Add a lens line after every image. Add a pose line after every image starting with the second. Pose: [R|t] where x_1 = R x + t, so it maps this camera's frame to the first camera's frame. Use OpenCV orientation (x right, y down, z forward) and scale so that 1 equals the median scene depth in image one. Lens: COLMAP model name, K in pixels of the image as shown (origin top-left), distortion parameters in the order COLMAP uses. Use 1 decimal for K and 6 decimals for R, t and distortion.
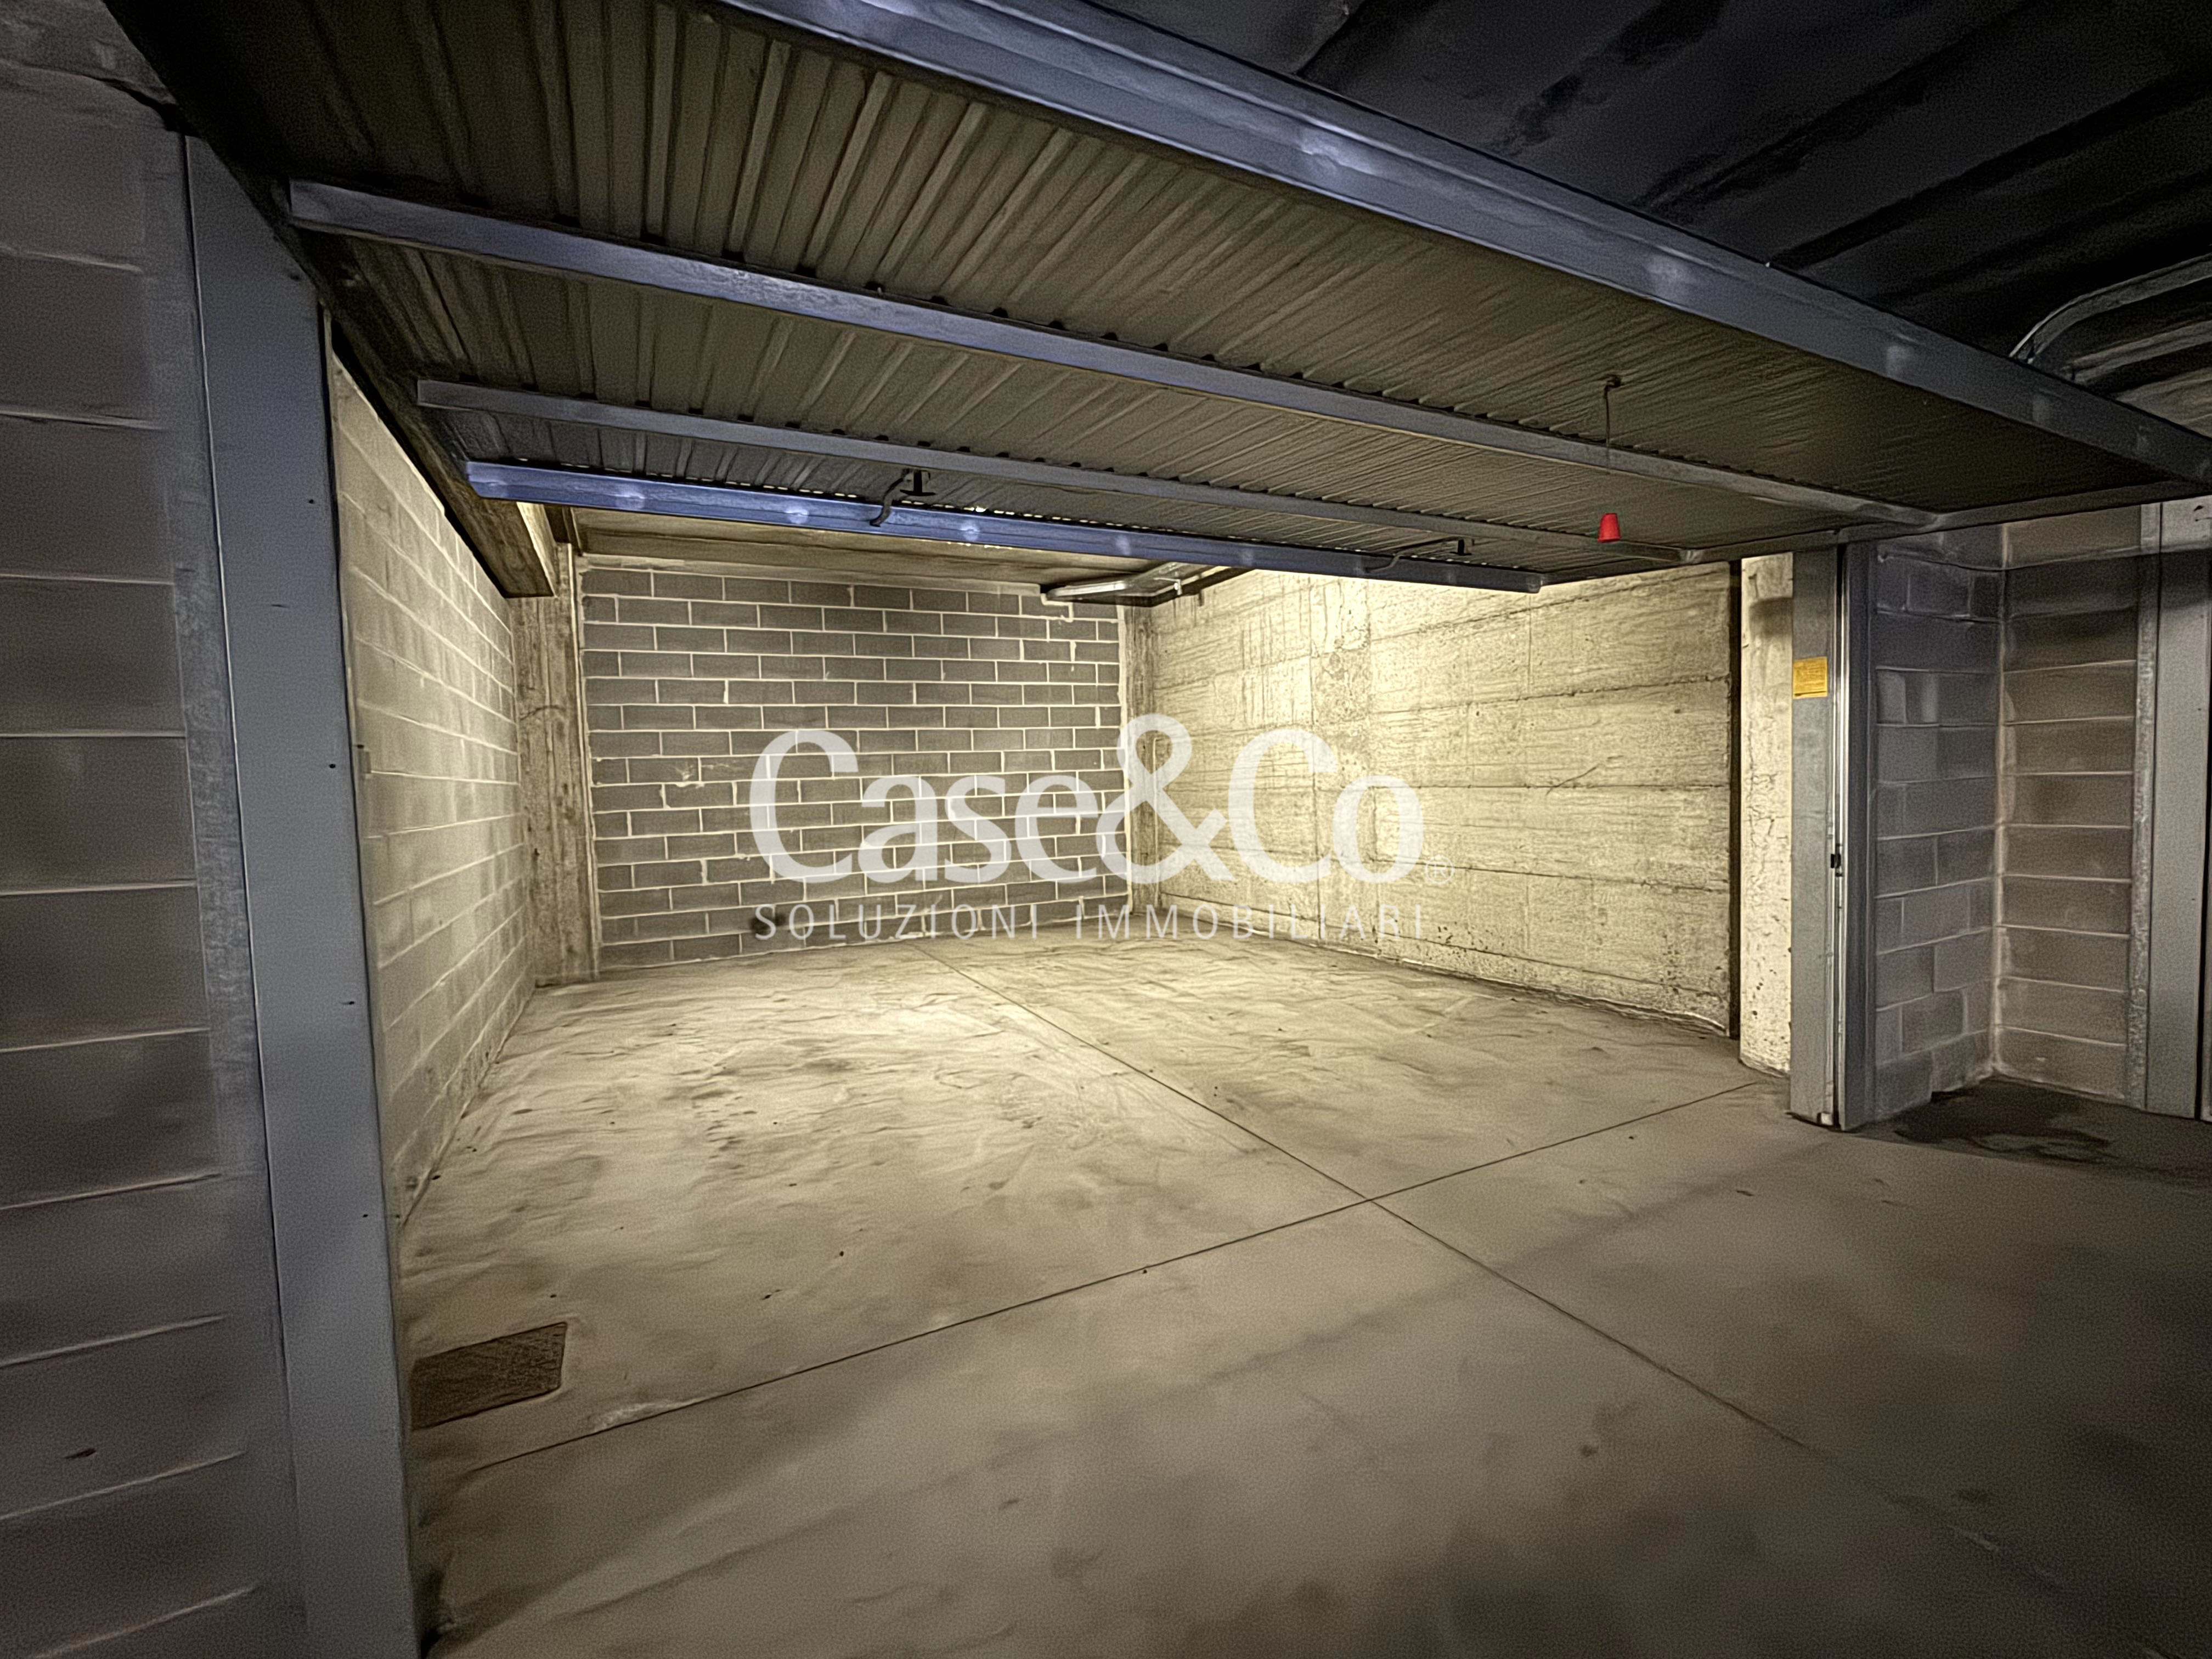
lens RADIAL K [[942.7, 0, 1106.0], [0, 942.7, 829.5], [0, 0, 1]] dist [-0.001268, -0.000307]
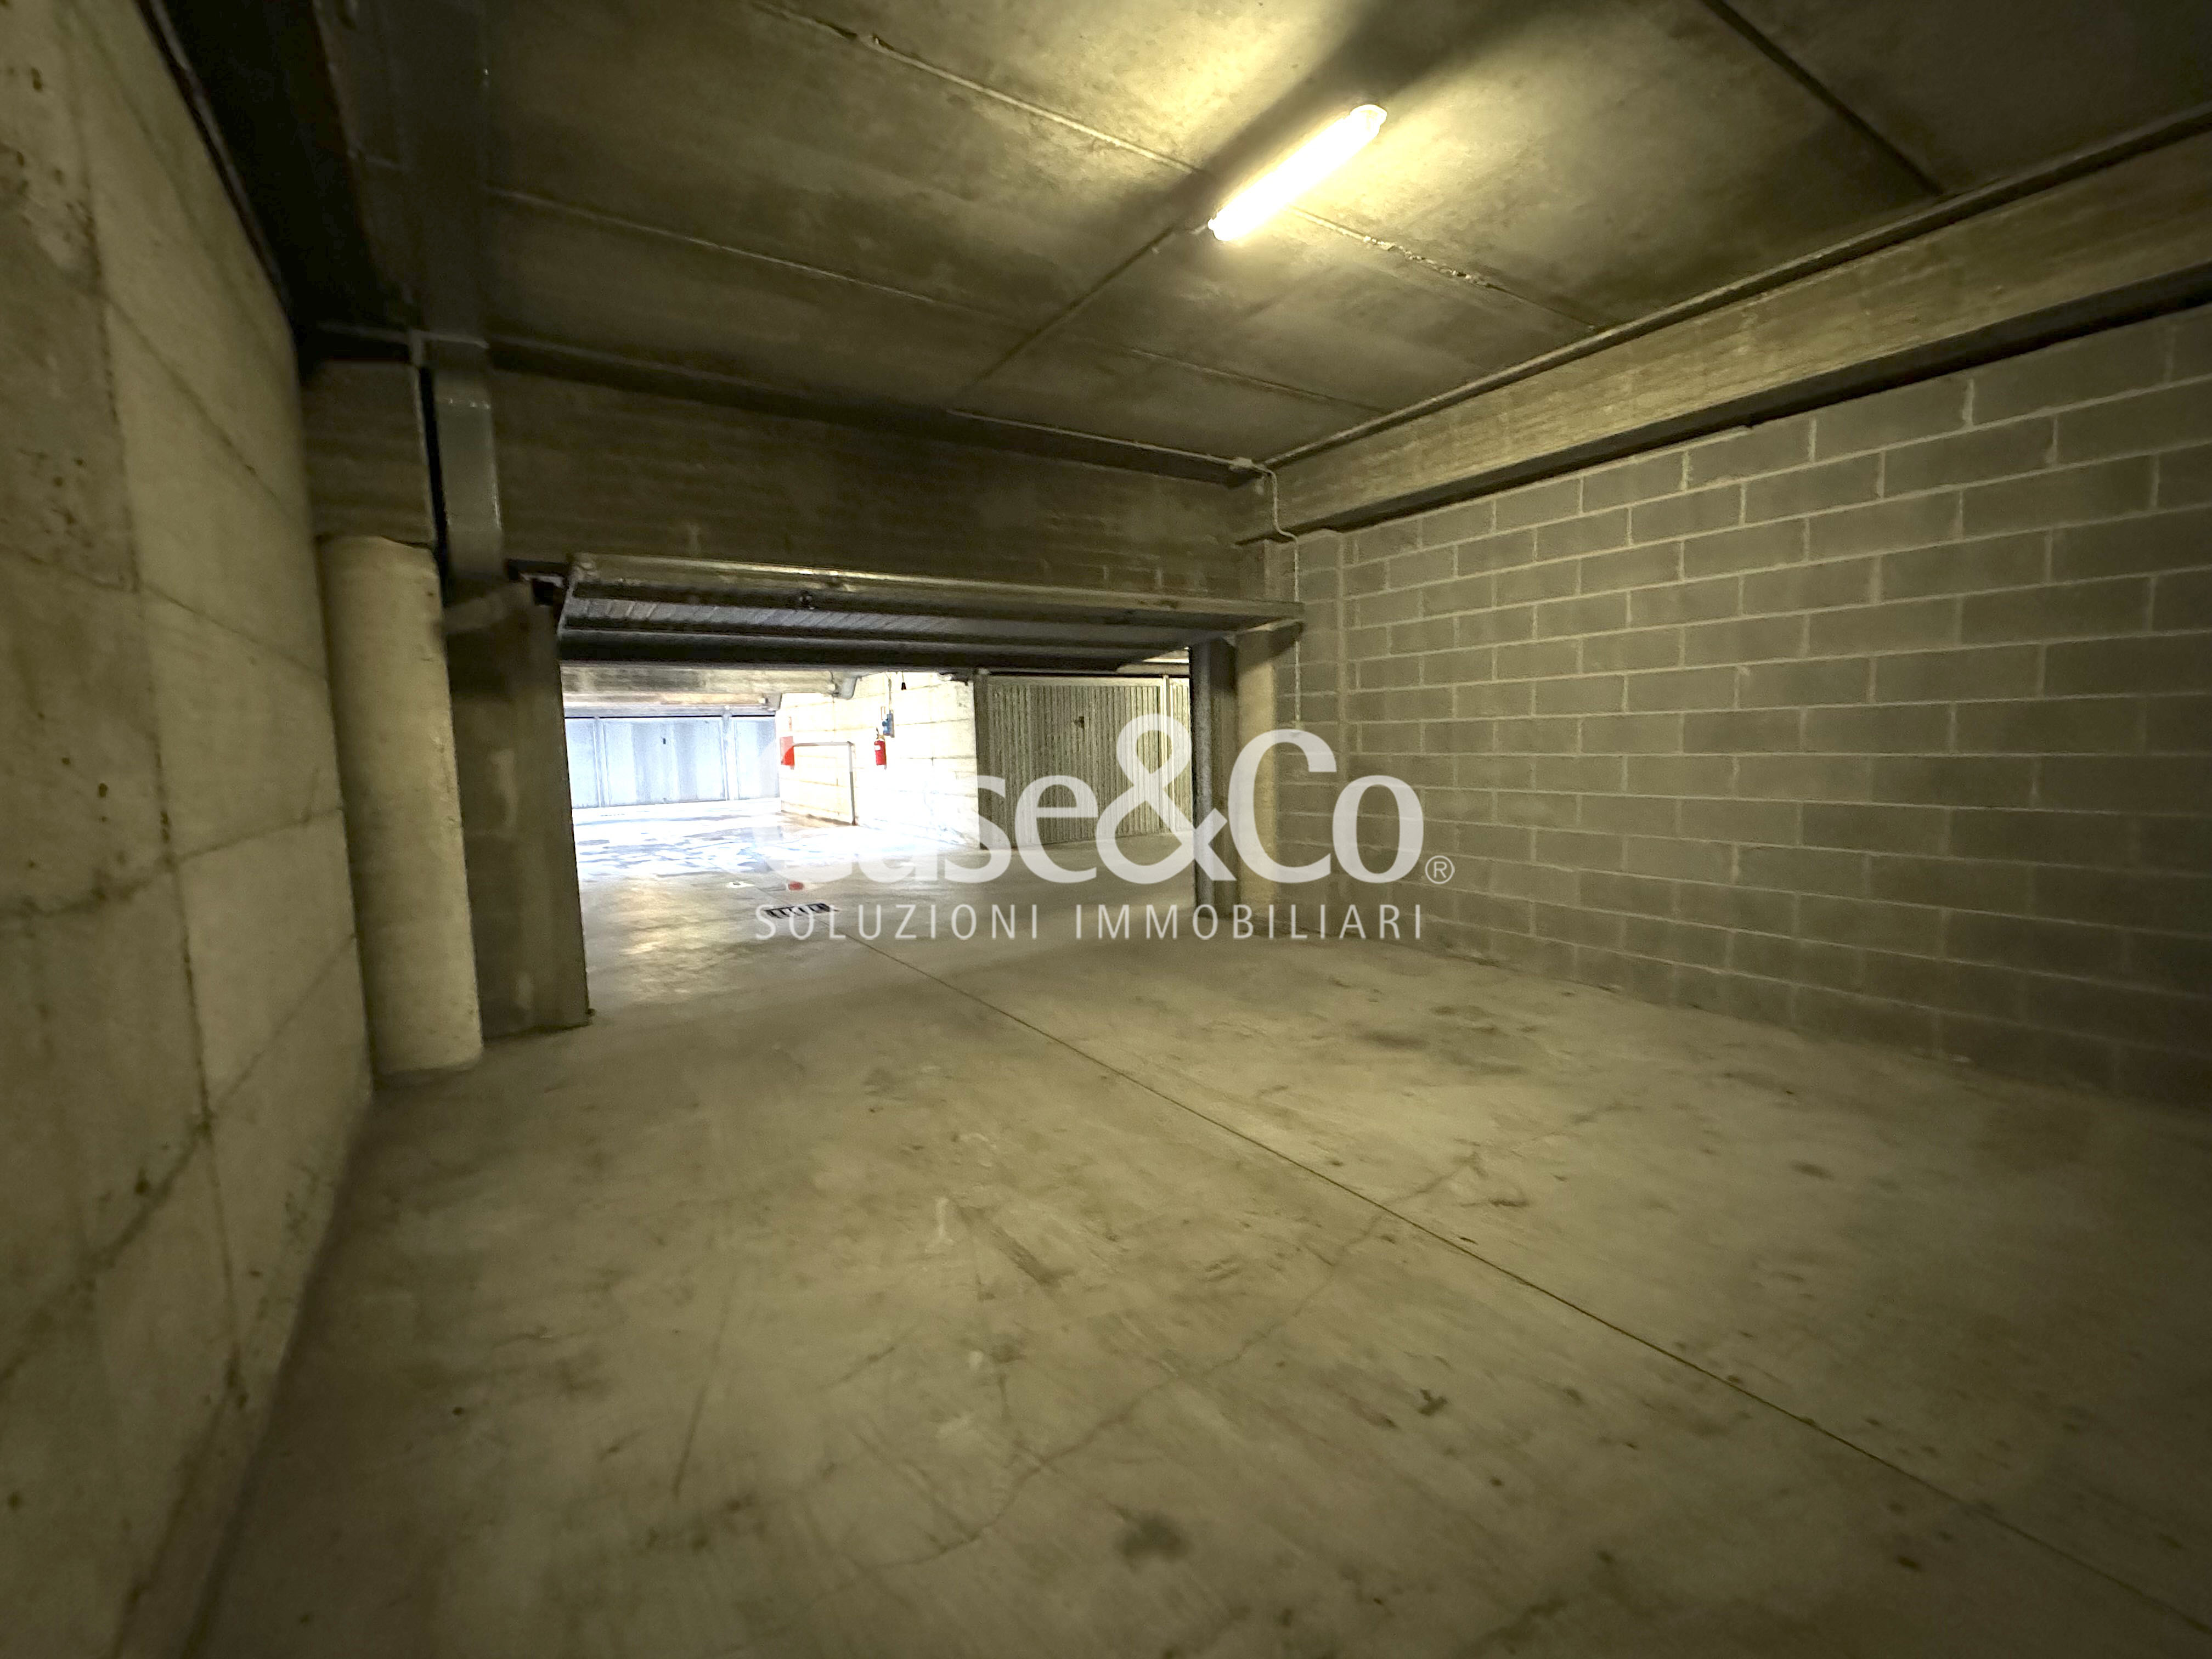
lens RADIAL K [[948.7, 0, 1107.6], [0, 948.7, 832.1], [0, 0, 1]] dist [-0.001256, 0.000360]
pose [[-0.992299, 0.072321, -0.100558, 0.073587], [0.055821, 0.985834, 0.158163, -0.126785], [0.110572, 0.151331, -0.982279, 2.027842]]
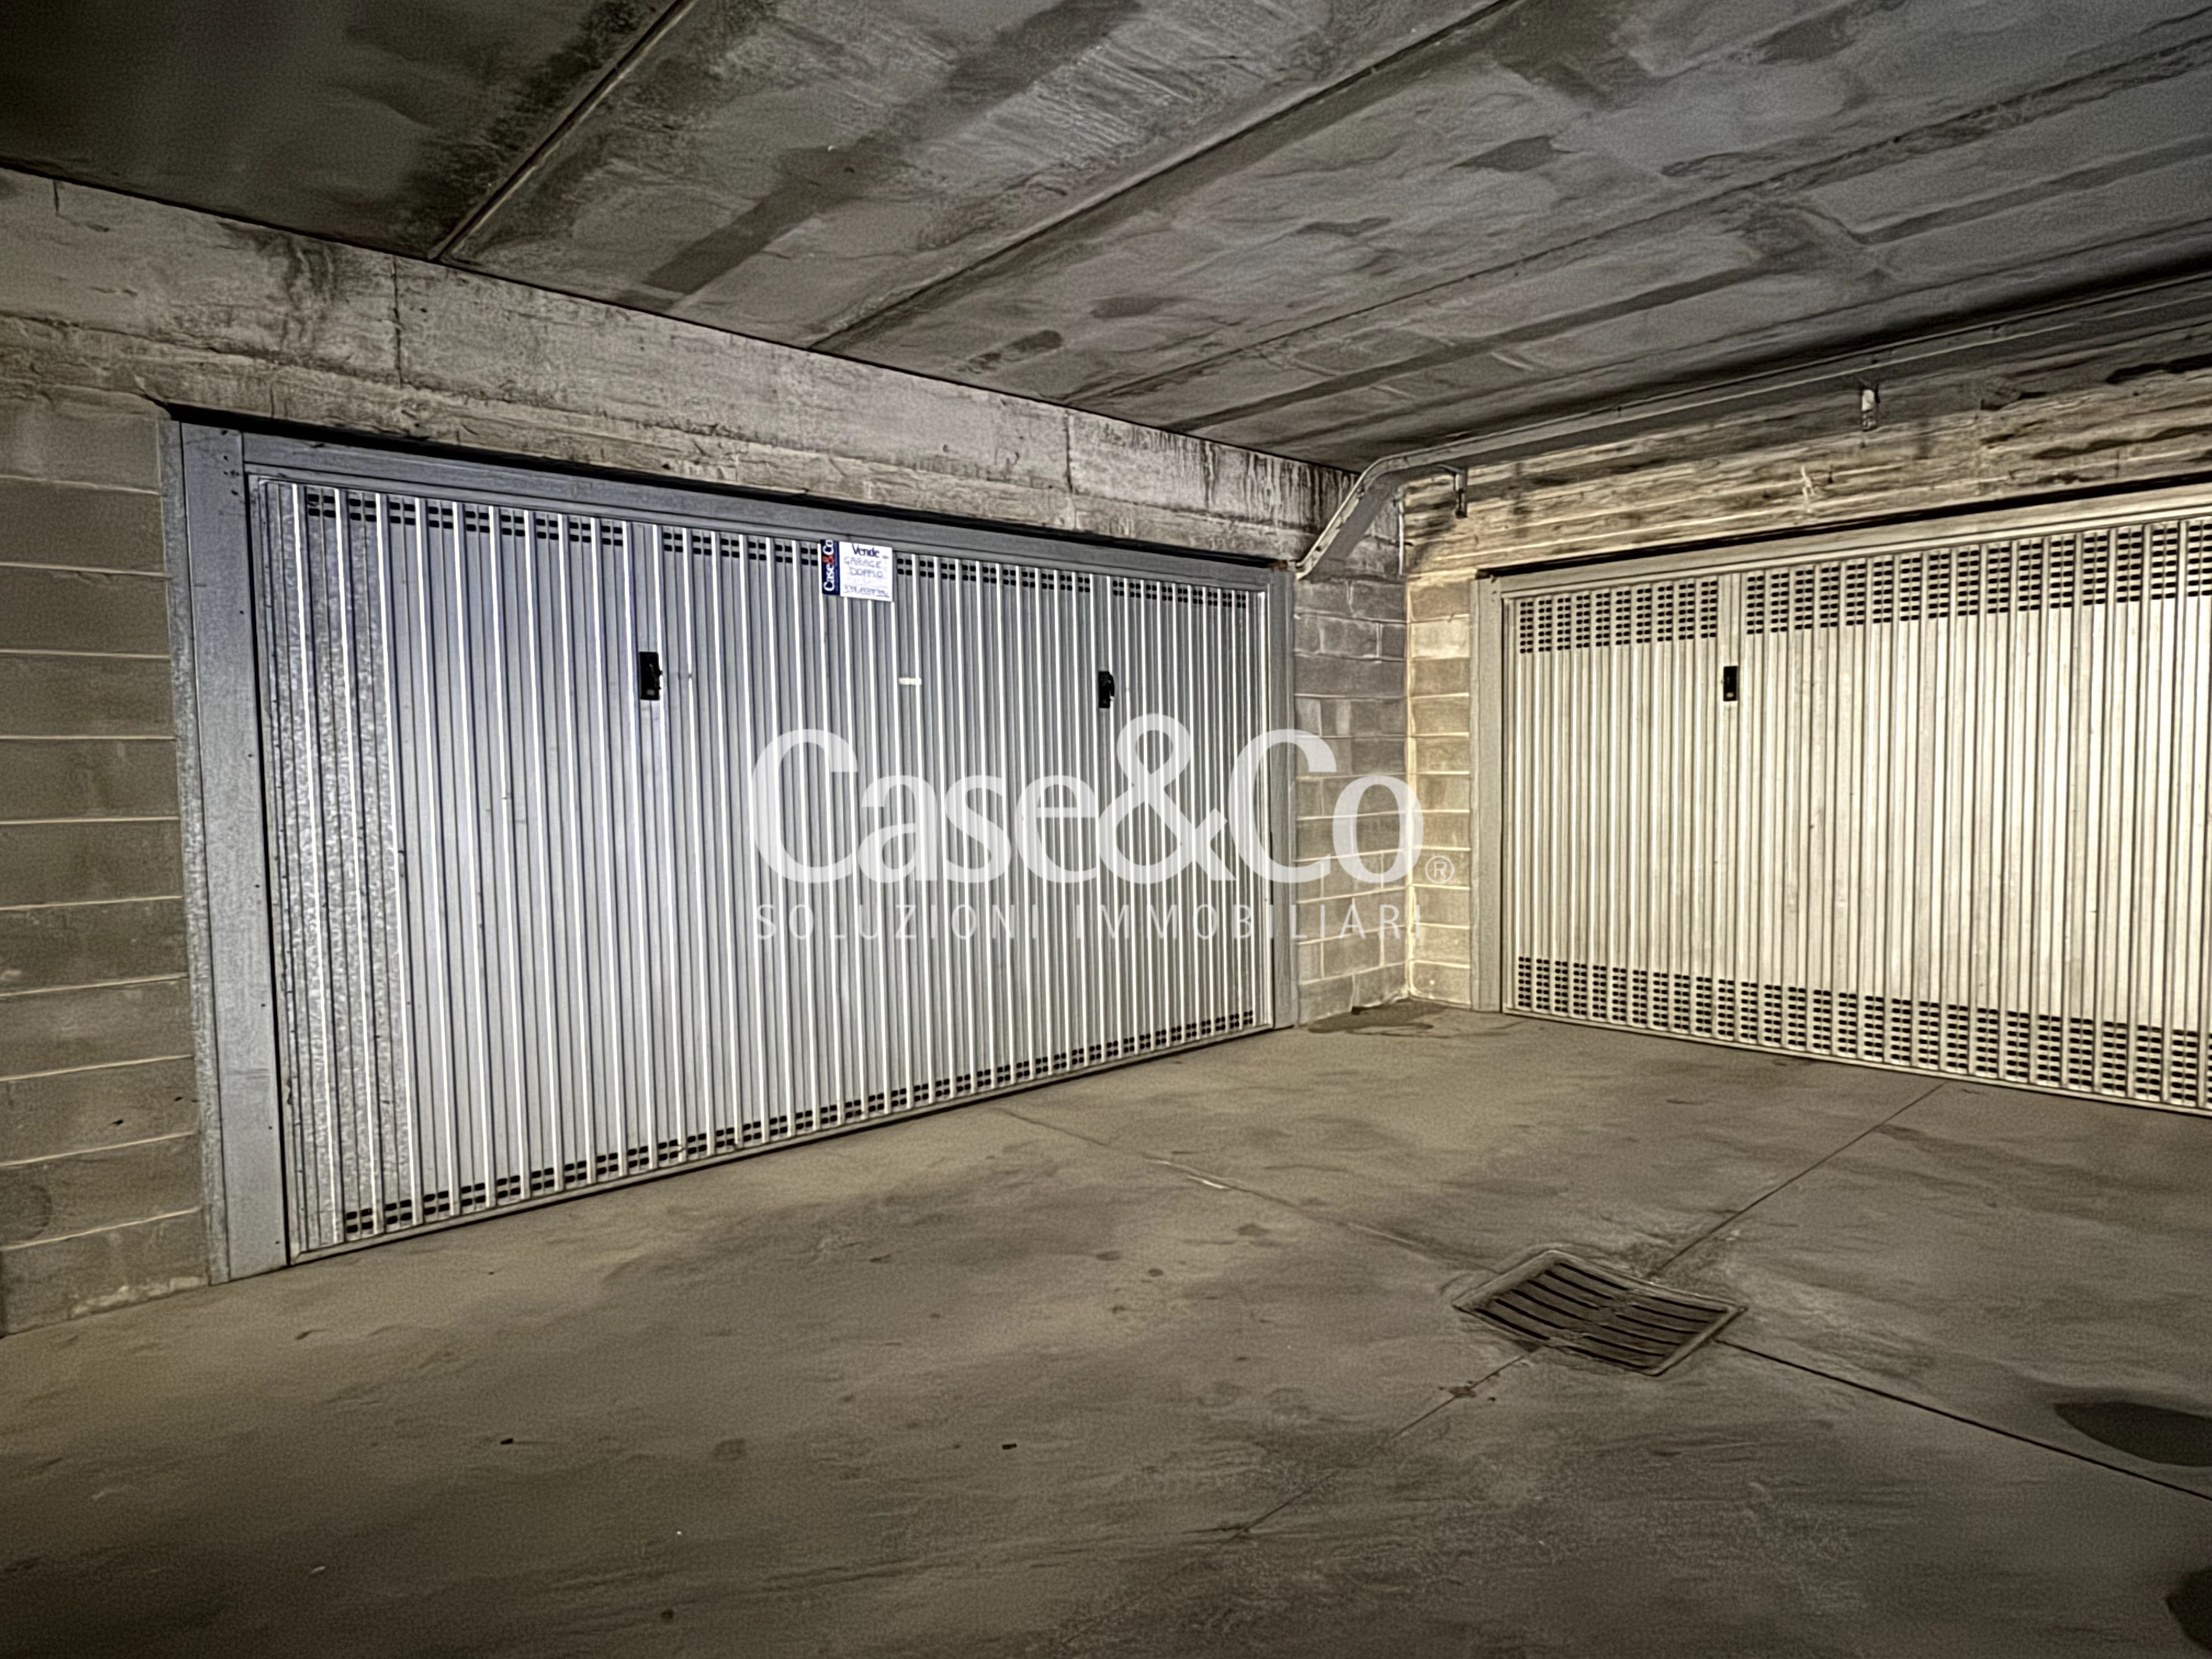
lens RADIAL K [[1274.6, 0, 1104.8], [0, 1274.6, 833.7], [0, 0, 1]] dist [0.000271, 0.000218]
pose [[0.963695, 0.000887, 0.267004, 0.037797], [-0.000812, 1.000000, -0.000394, 0.026908], [-0.267005, 0.000163, 0.963695, -0.585136]]
